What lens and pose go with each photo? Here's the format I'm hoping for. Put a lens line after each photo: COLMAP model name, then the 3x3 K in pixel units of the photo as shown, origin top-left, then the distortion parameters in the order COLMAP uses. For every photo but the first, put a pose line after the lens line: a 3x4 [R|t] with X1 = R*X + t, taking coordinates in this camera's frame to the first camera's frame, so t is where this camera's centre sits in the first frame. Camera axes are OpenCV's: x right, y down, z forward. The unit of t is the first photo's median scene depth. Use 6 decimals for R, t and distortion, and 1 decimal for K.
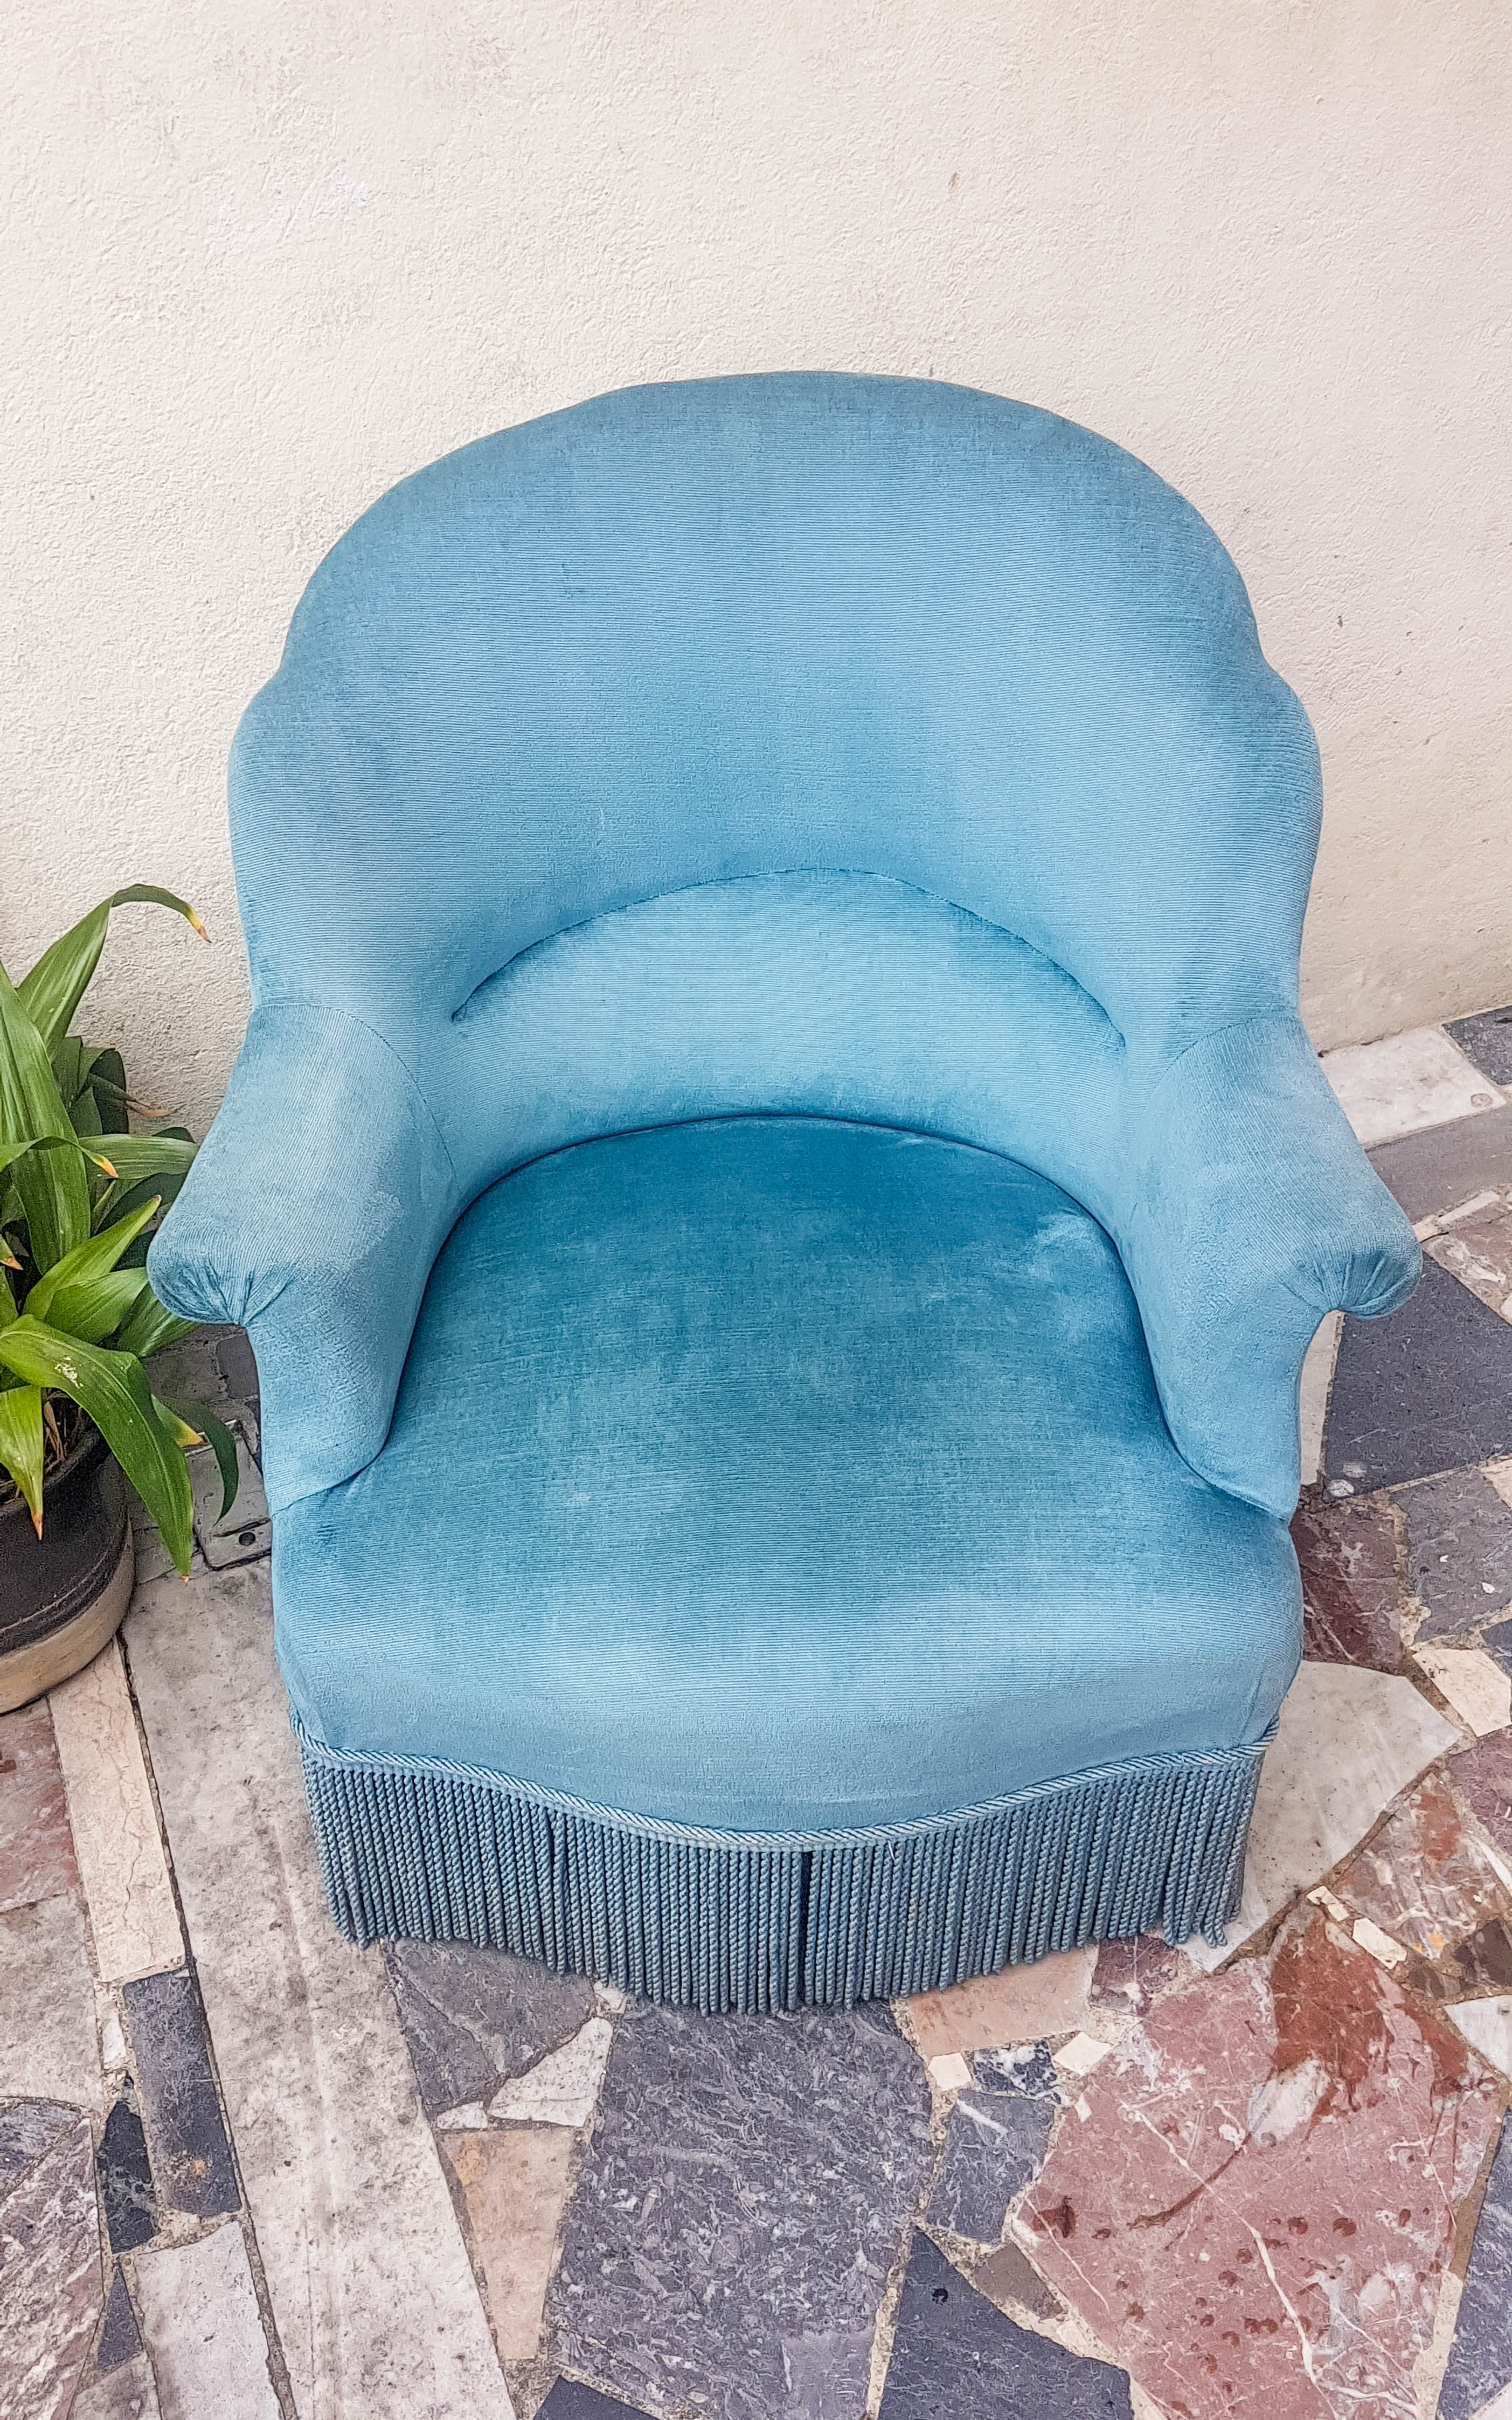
lens RADIAL K [[2267.1, 0, 707.2], [0, 2267.1, 1268.0], [0, 0, 1]] dist [0.300534, -0.694285]
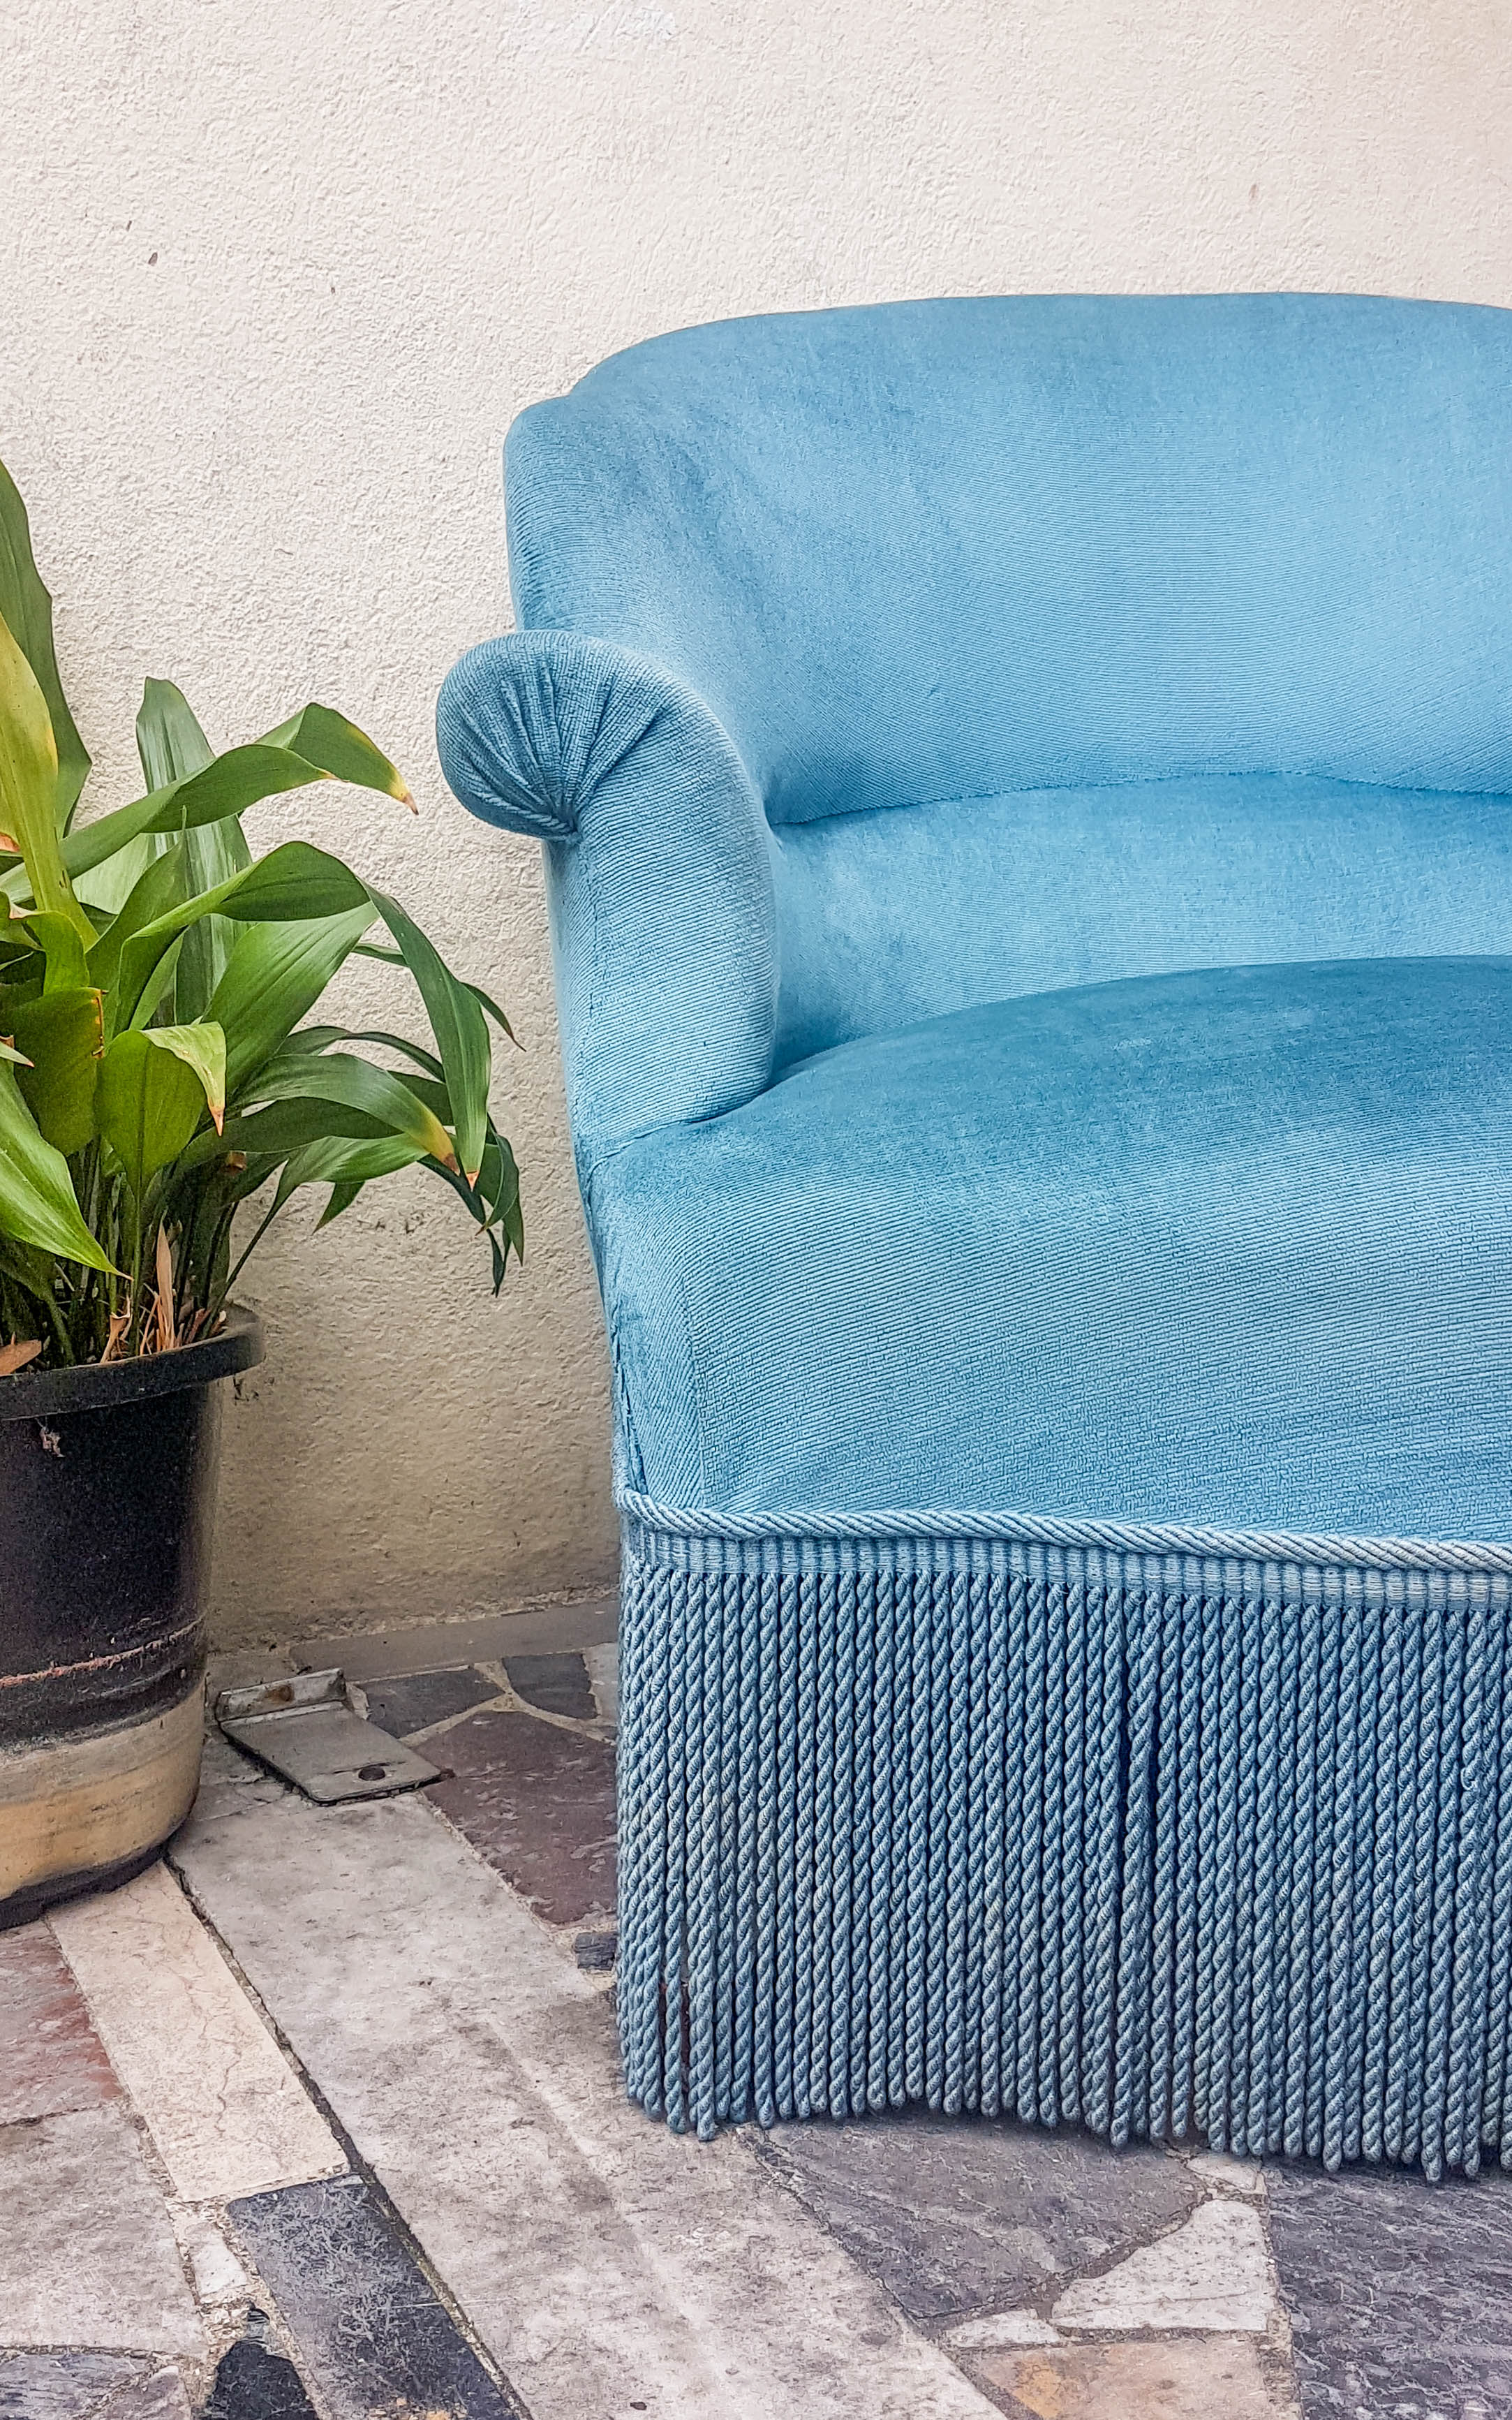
lens RADIAL K [[2387.9, 0, 706.8], [0, 2387.9, 1233.8], [0, 0, 1]] dist [0.286785, -0.667047]
pose [[0.997031, 0.002736, 0.076953, -0.195807], [0.042492, 0.813881, -0.579476, 0.455925], [-0.064216, 0.581025, 0.811348, 0.473930]]
